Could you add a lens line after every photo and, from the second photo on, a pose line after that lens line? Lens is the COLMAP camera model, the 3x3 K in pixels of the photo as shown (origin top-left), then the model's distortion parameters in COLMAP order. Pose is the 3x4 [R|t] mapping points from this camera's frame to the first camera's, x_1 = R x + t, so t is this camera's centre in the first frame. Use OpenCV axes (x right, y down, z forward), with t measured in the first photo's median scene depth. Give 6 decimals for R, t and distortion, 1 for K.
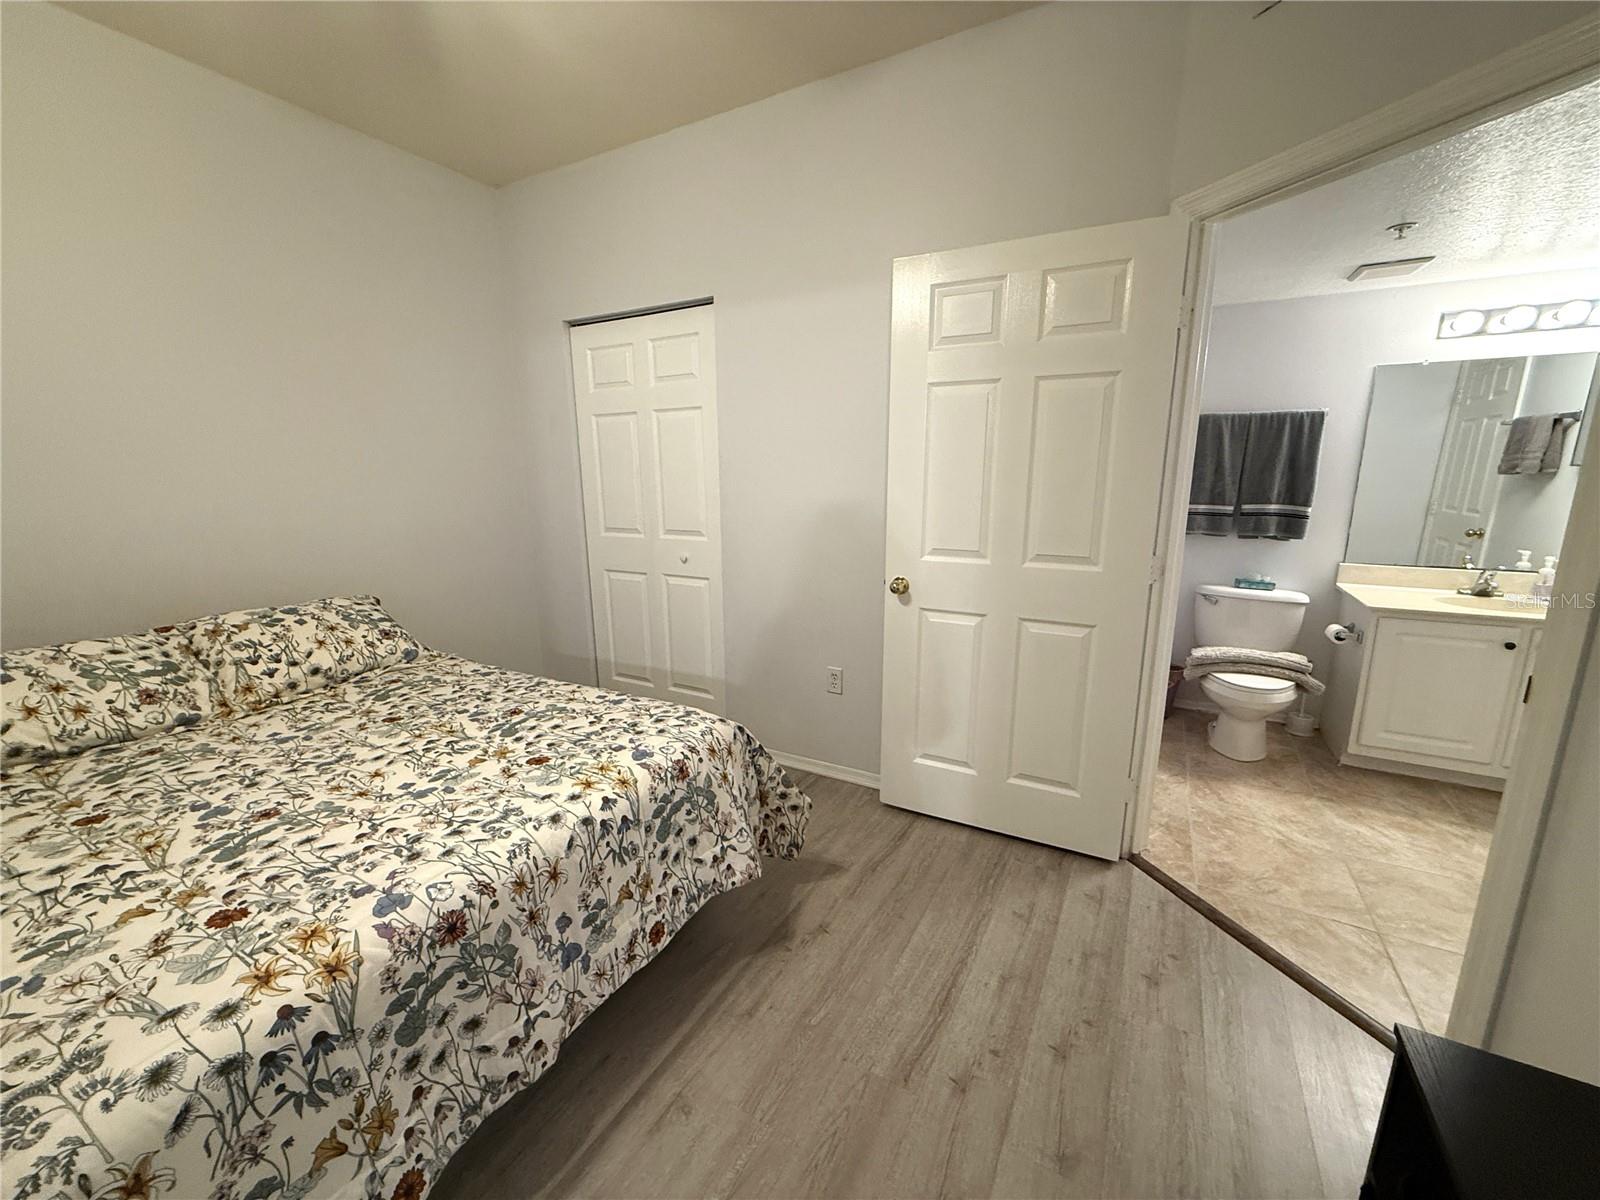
lens RADIAL K [[634.7, 0, 792.8], [0, 634.7, 597.6], [0, 0, 1]] dist [0.000841, -0.000034]
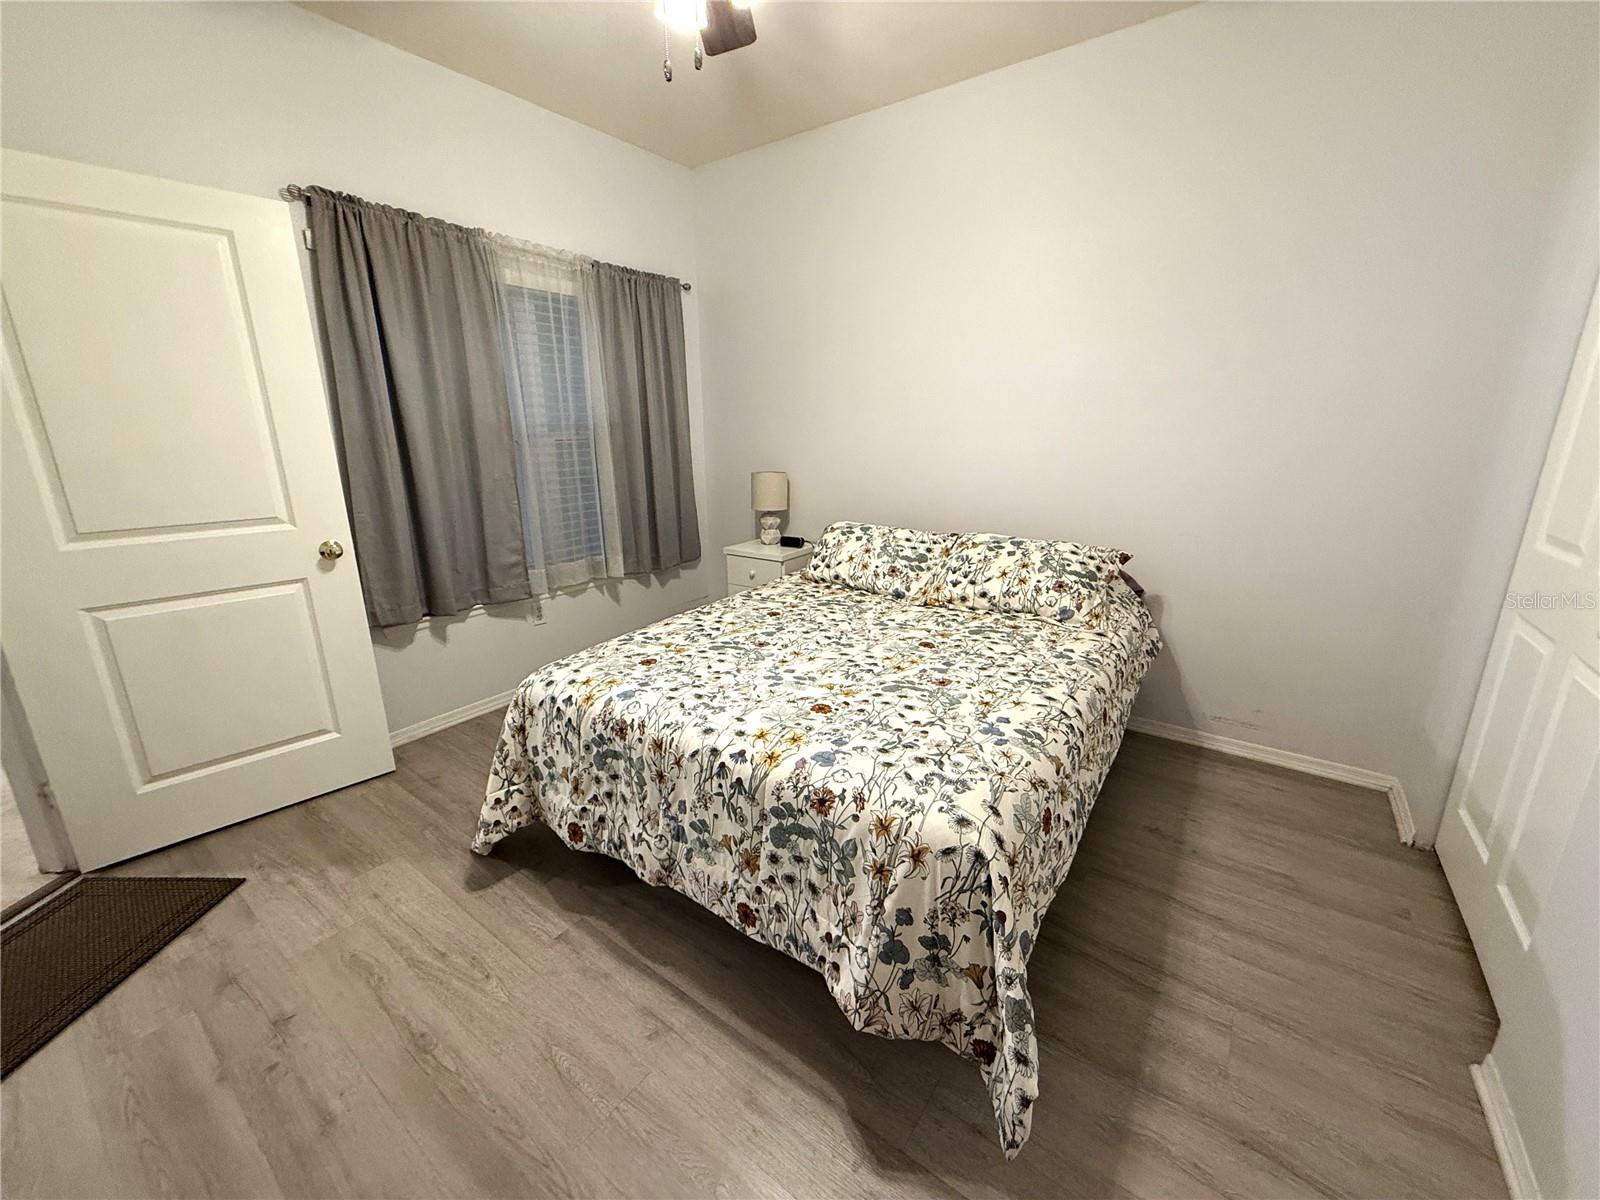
lens RADIAL K [[634.7, 0, 792.8], [0, 634.7, 597.6], [0, 0, 1]] dist [0.000841, -0.000034]
pose [[-0.108658, 0.270154, -0.956666, 0.470166], [-0.190025, 0.938973, 0.286741, -0.171989], [0.975748, 0.212947, -0.050691, 0.854265]]
